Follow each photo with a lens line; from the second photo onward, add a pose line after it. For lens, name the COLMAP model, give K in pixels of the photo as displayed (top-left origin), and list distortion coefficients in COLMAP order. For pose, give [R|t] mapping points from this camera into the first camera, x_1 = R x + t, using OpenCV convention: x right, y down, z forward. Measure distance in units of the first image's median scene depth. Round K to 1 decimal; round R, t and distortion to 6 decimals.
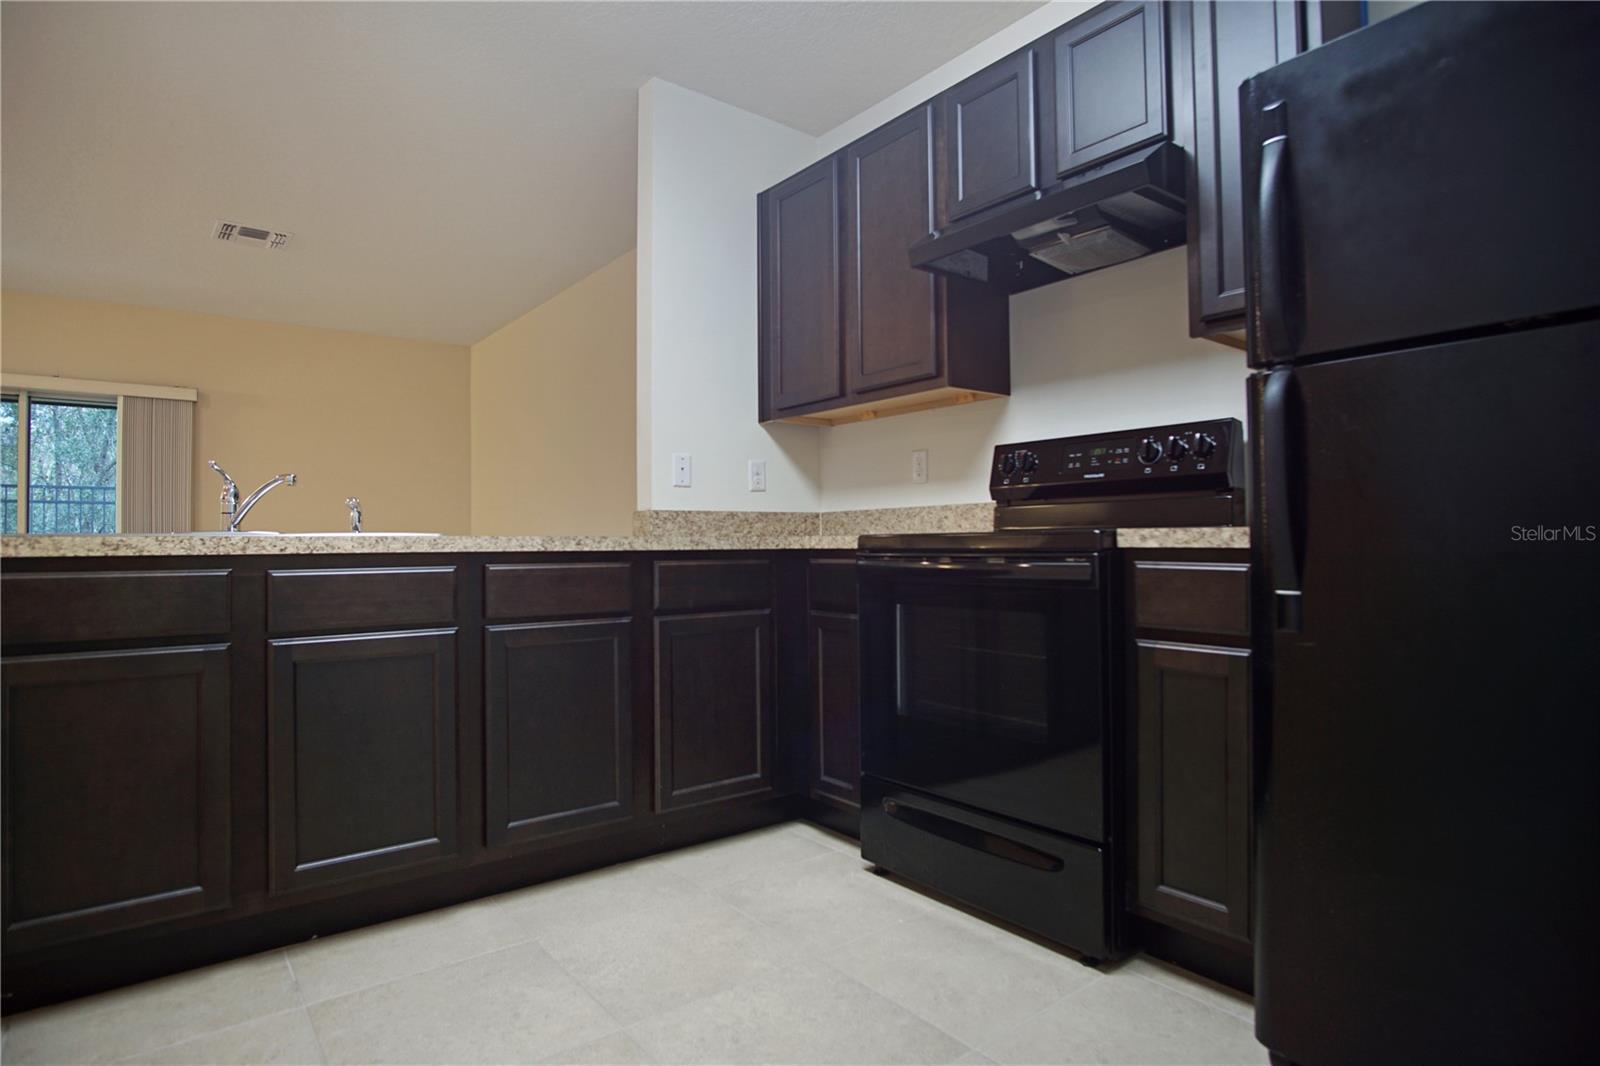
lens RADIAL K [[847.5, 0, 802.8], [0, 847.5, 540.1], [0, 0, 1]] dist [-0.020317, 0.000292]
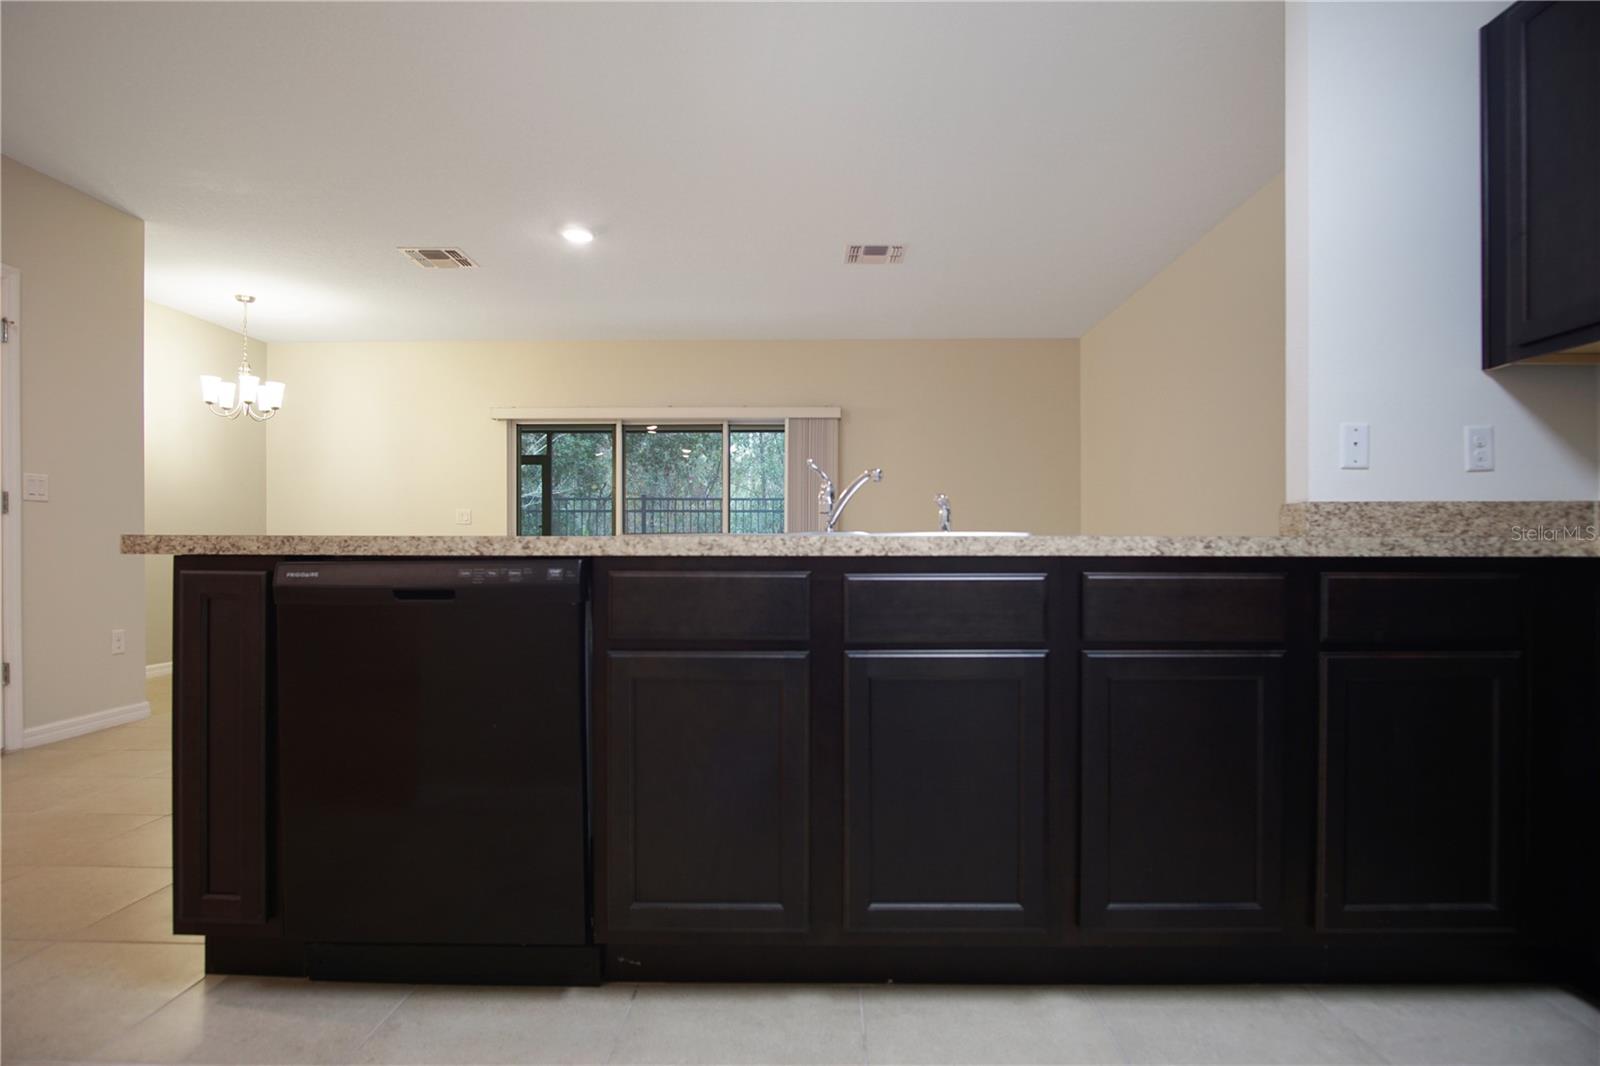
lens RADIAL K [[866.2, 0, 815.1], [0, 866.2, 551.0], [0, 0, 1]] dist [-0.026191, 0.000620]
pose [[0.780707, 0.009531, -0.624825, -0.060456], [-0.003597, 0.999936, 0.010759, 0.001239], [0.624887, -0.006152, 0.780691, 0.192365]]
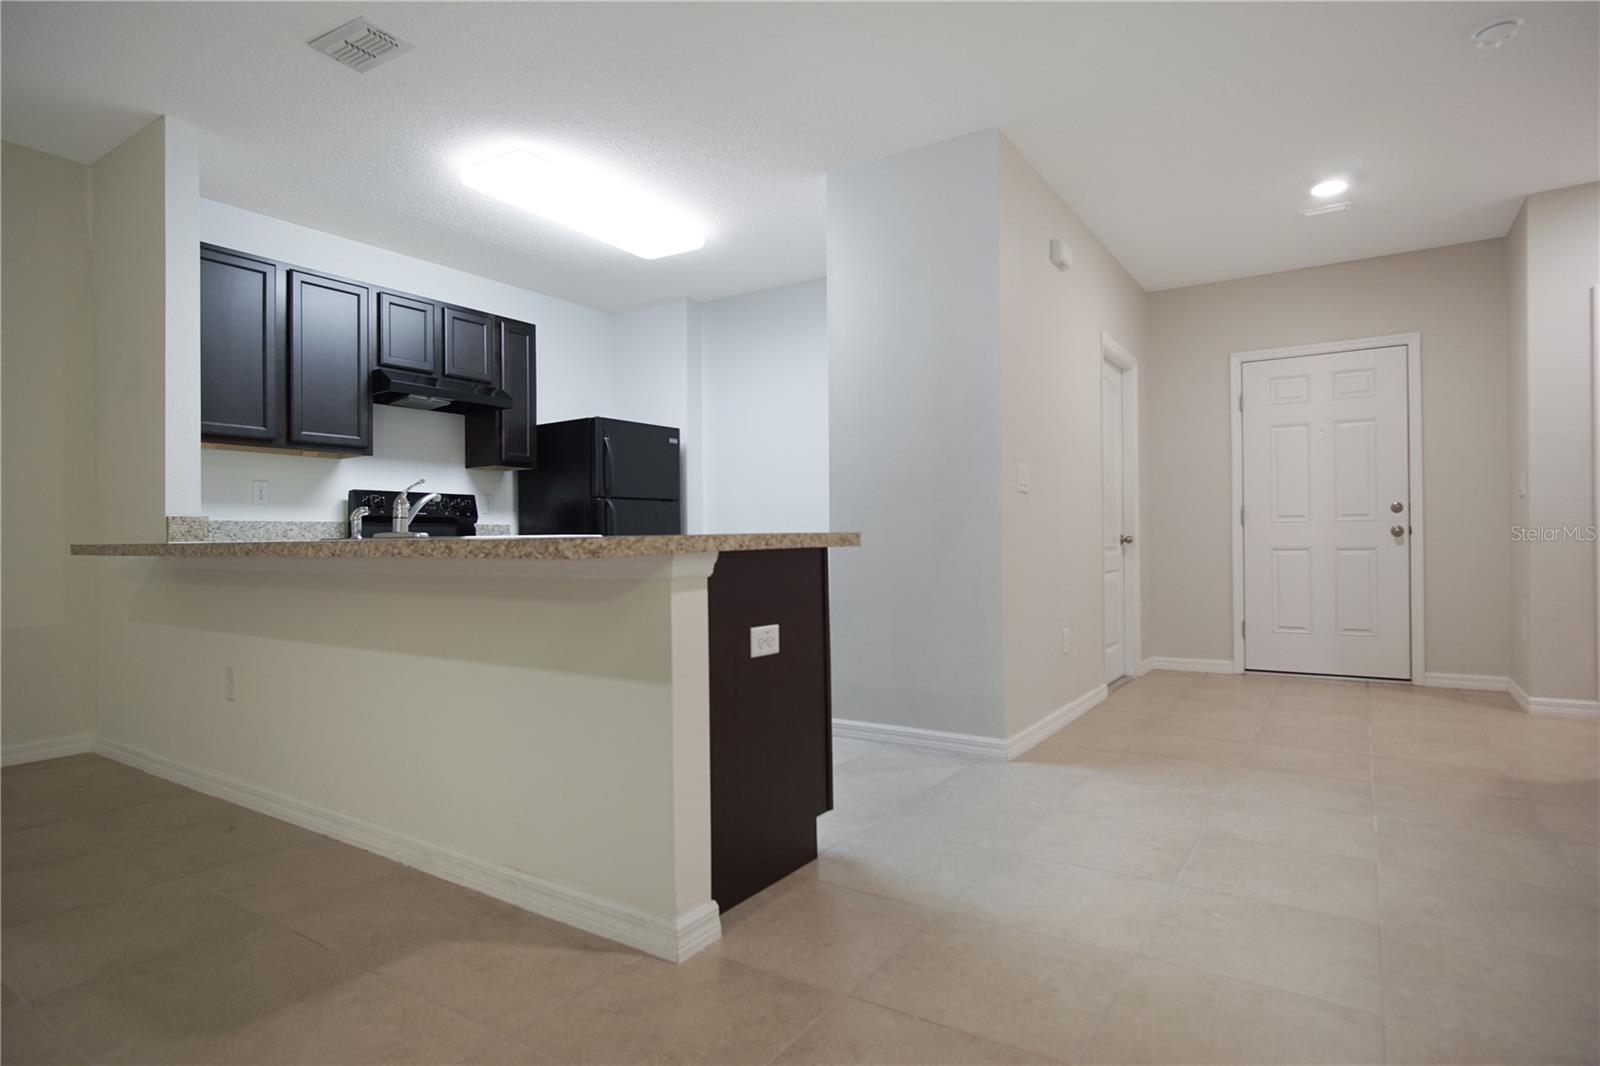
lens RADIAL K [[866.2, 0, 815.1], [0, 866.2, 551.0], [0, 0, 1]] dist [-0.026191, 0.000620]
pose [[-0.310755, 0.000604, 0.950490, -1.992852], [0.009442, 0.999952, 0.002452, 0.020078], [-0.950443, 0.009736, -0.310746, 0.762498]]
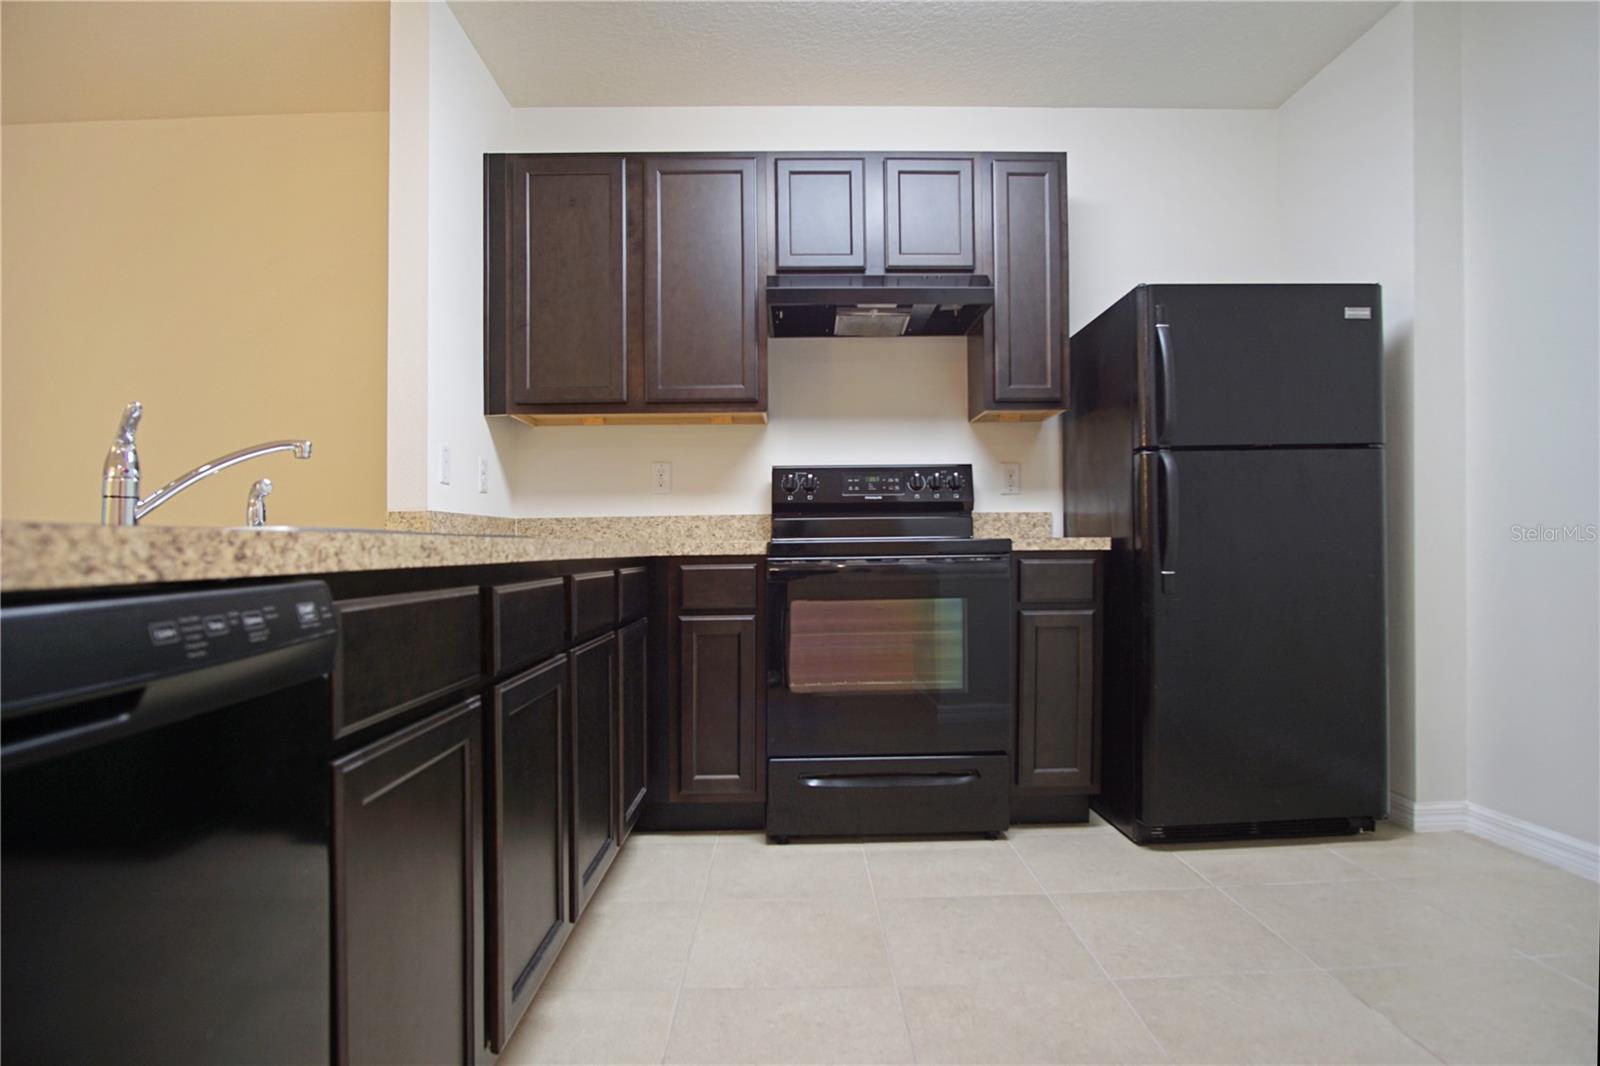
lens RADIAL K [[866.2, 0, 815.1], [0, 866.2, 551.0], [0, 0, 1]] dist [-0.026191, 0.000620]
pose [[0.602905, -0.003377, 0.797806, -0.800261], [0.005079, 0.999987, 0.000395, 0.005581], [-0.797797, 0.003814, 0.602914, 0.273520]]
